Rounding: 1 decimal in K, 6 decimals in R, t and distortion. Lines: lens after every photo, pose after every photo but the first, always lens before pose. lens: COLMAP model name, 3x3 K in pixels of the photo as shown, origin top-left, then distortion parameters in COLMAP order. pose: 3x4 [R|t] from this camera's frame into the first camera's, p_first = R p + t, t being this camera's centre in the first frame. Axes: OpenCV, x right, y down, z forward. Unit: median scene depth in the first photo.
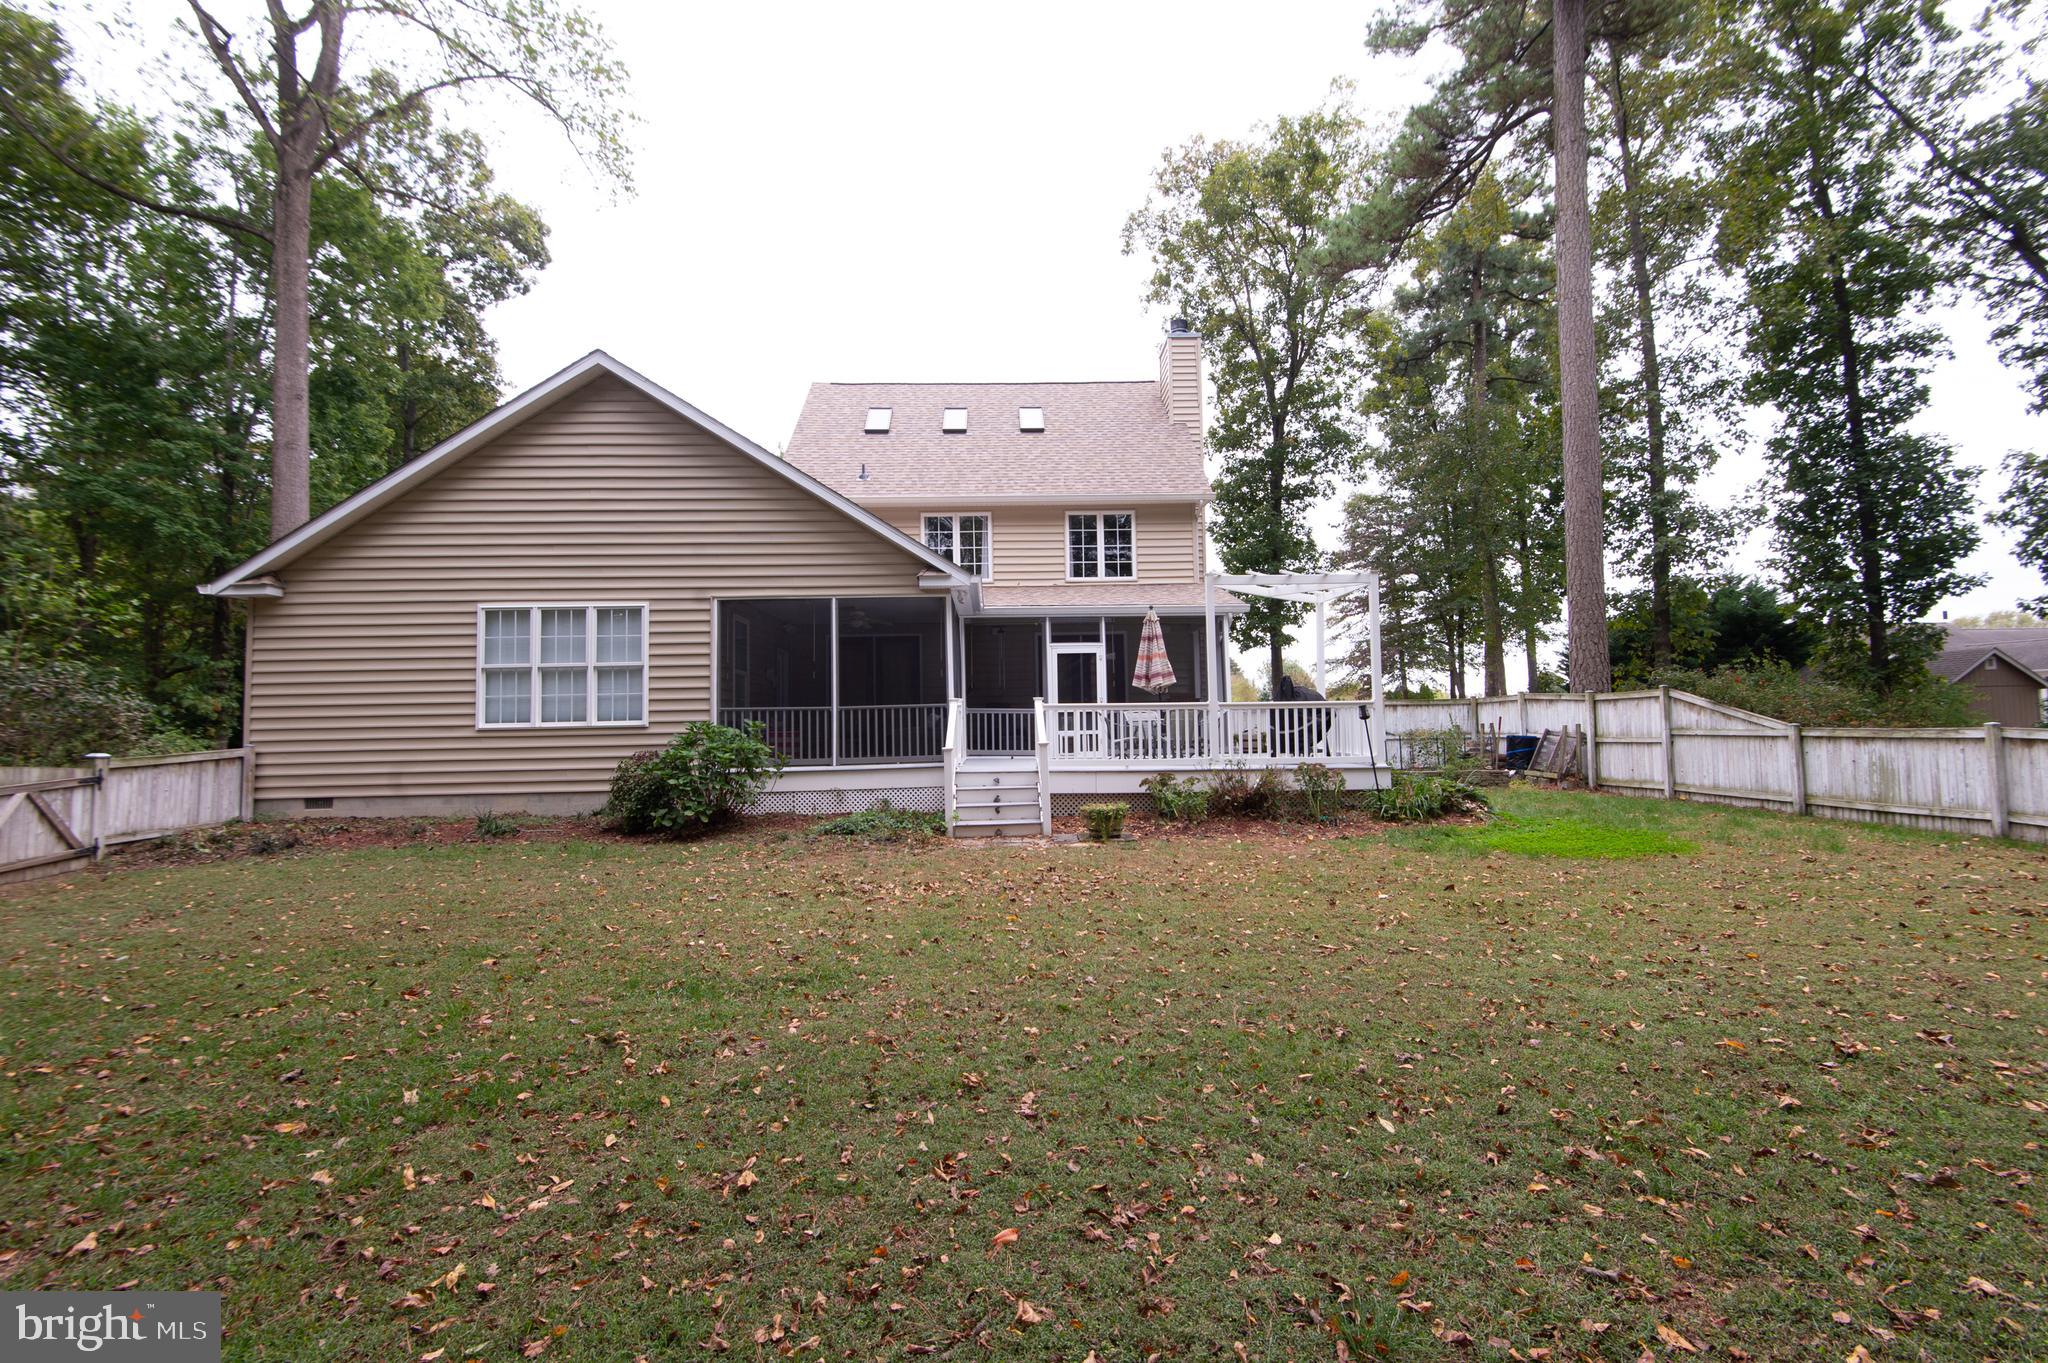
lens RADIAL K [[893.6, 0, 1038.2], [0, 893.6, 692.9], [0, 0, 1]] dist [0.009225, -0.000196]
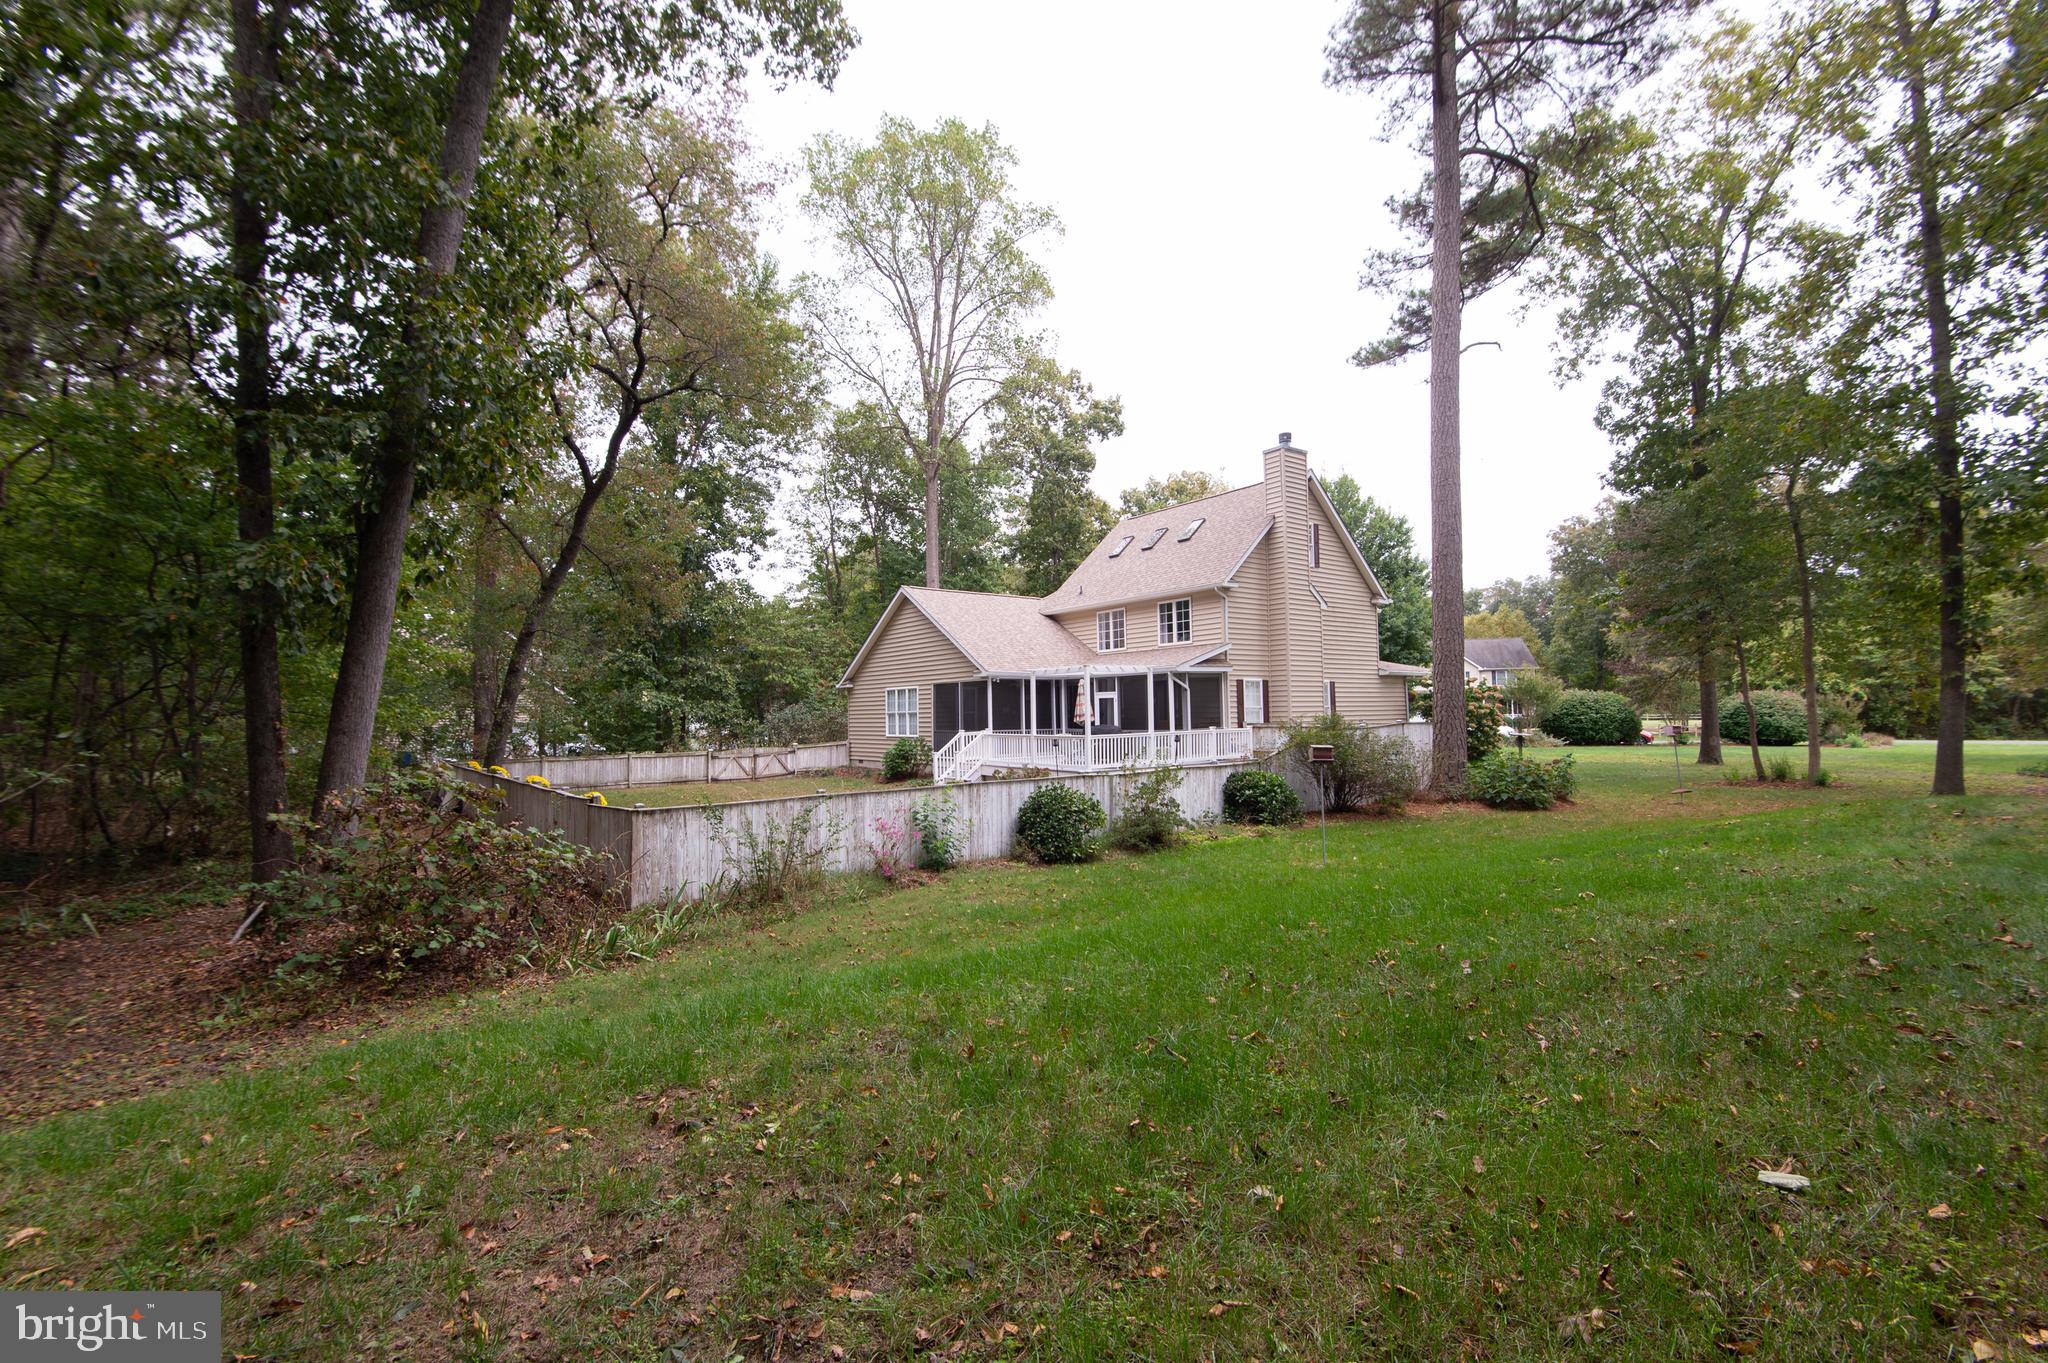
lens RADIAL K [[893.6, 0, 1038.2], [0, 893.6, 692.9], [0, 0, 1]] dist [0.009225, -0.000196]
pose [[0.574649, -0.010713, -0.818330, 1.740886], [0.037464, 0.999210, 0.013227, -0.102774], [0.817542, -0.038259, 0.574596, -0.127571]]
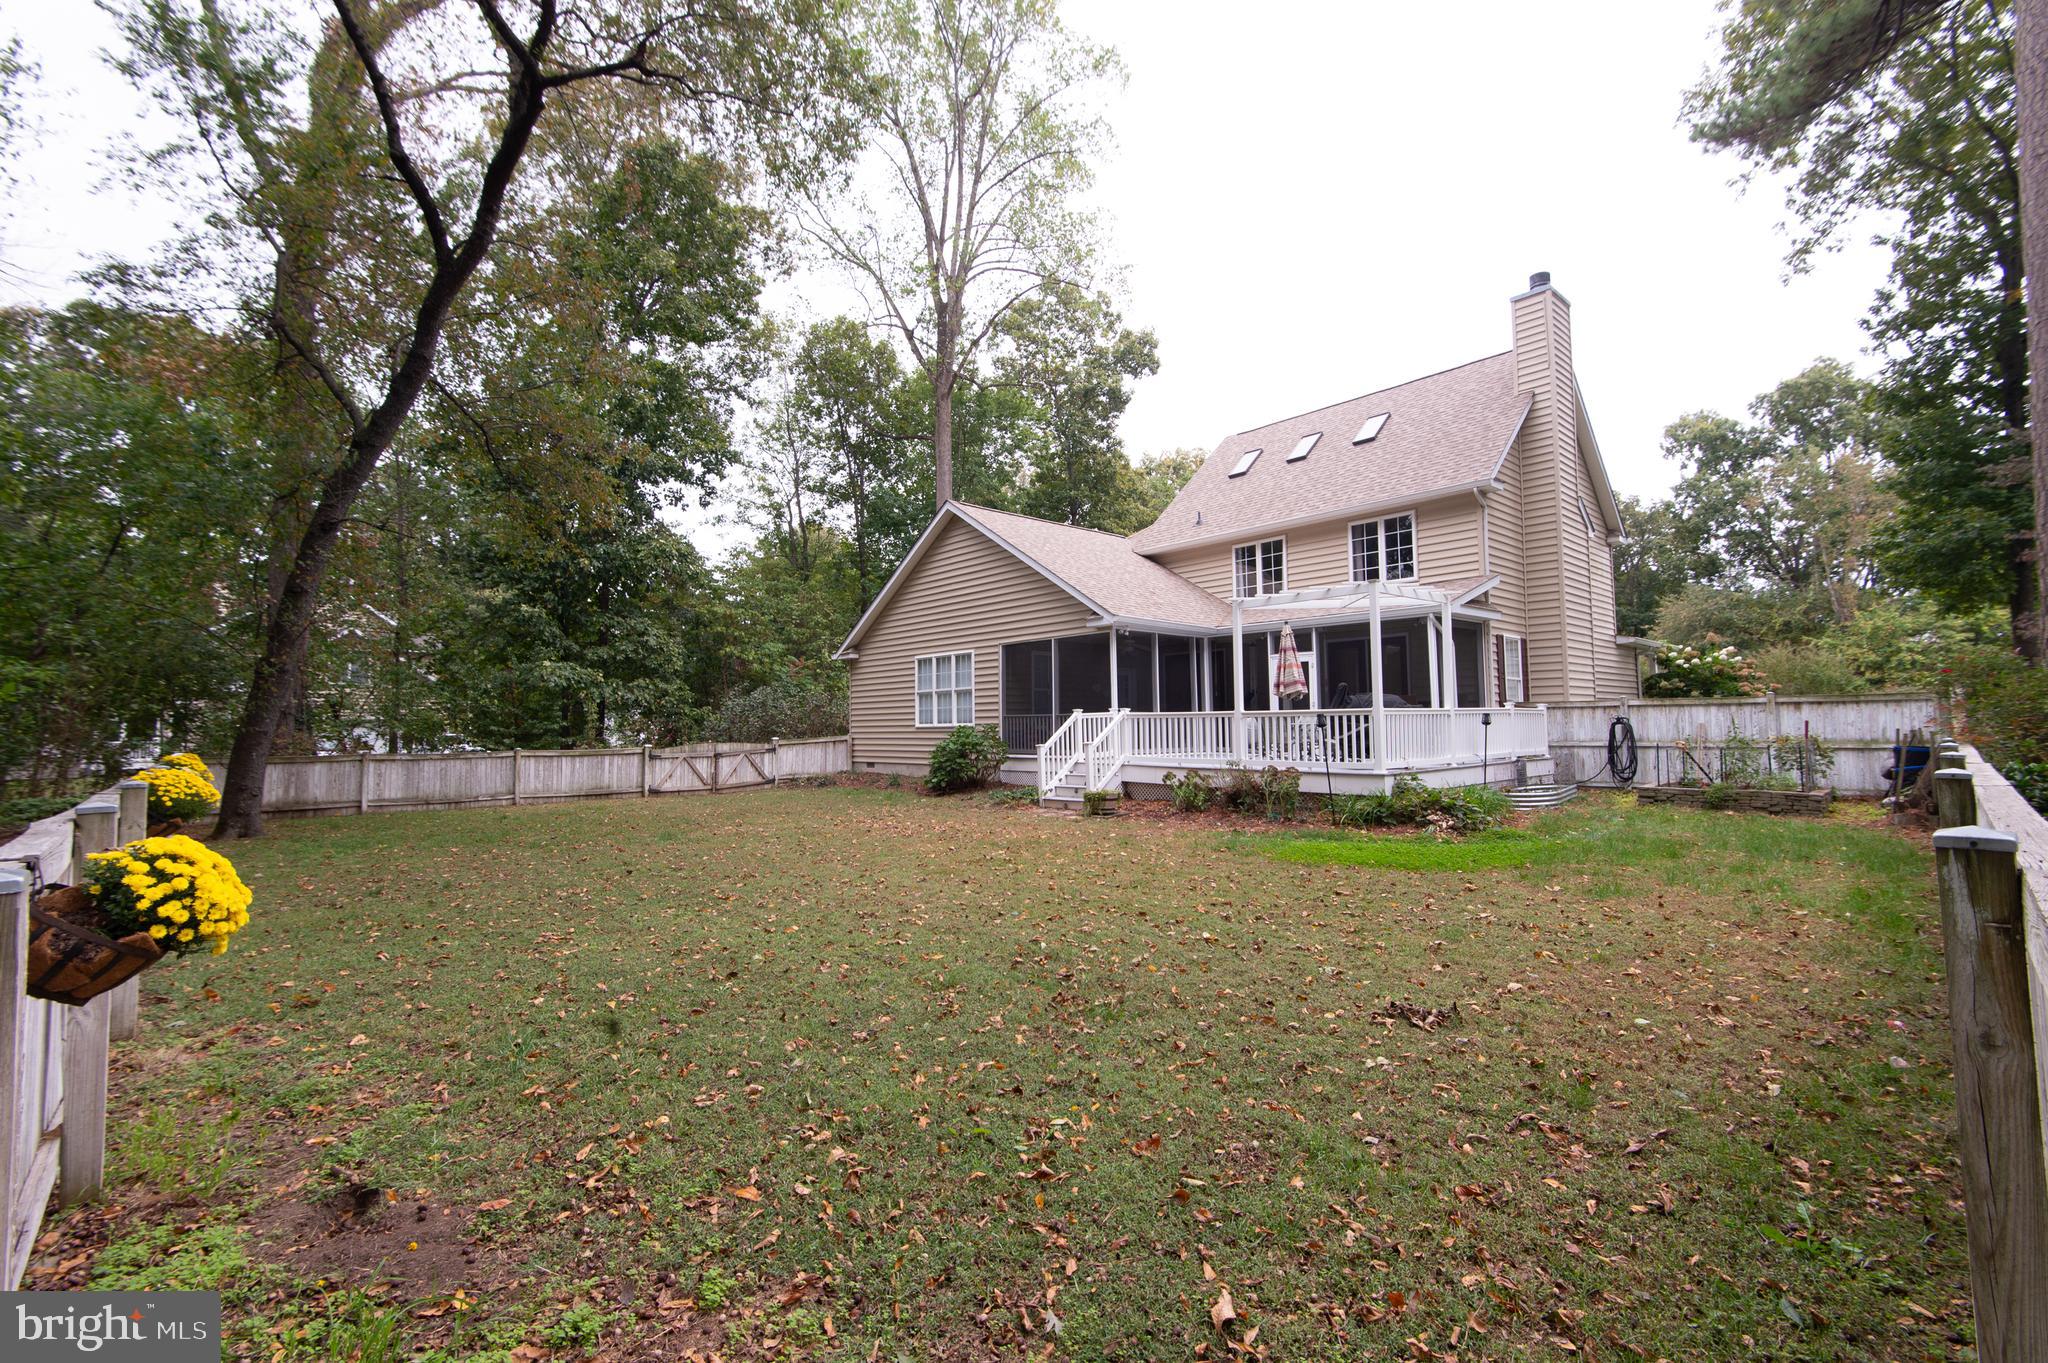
lens RADIAL K [[893.6, 0, 1038.2], [0, 893.6, 692.9], [0, 0, 1]] dist [0.009225, -0.000196]
pose [[0.640773, -0.019971, -0.767470, 0.869201], [0.028814, 0.999583, -0.001954, -0.016731], [0.767189, -0.020861, 0.641081, 0.059339]]
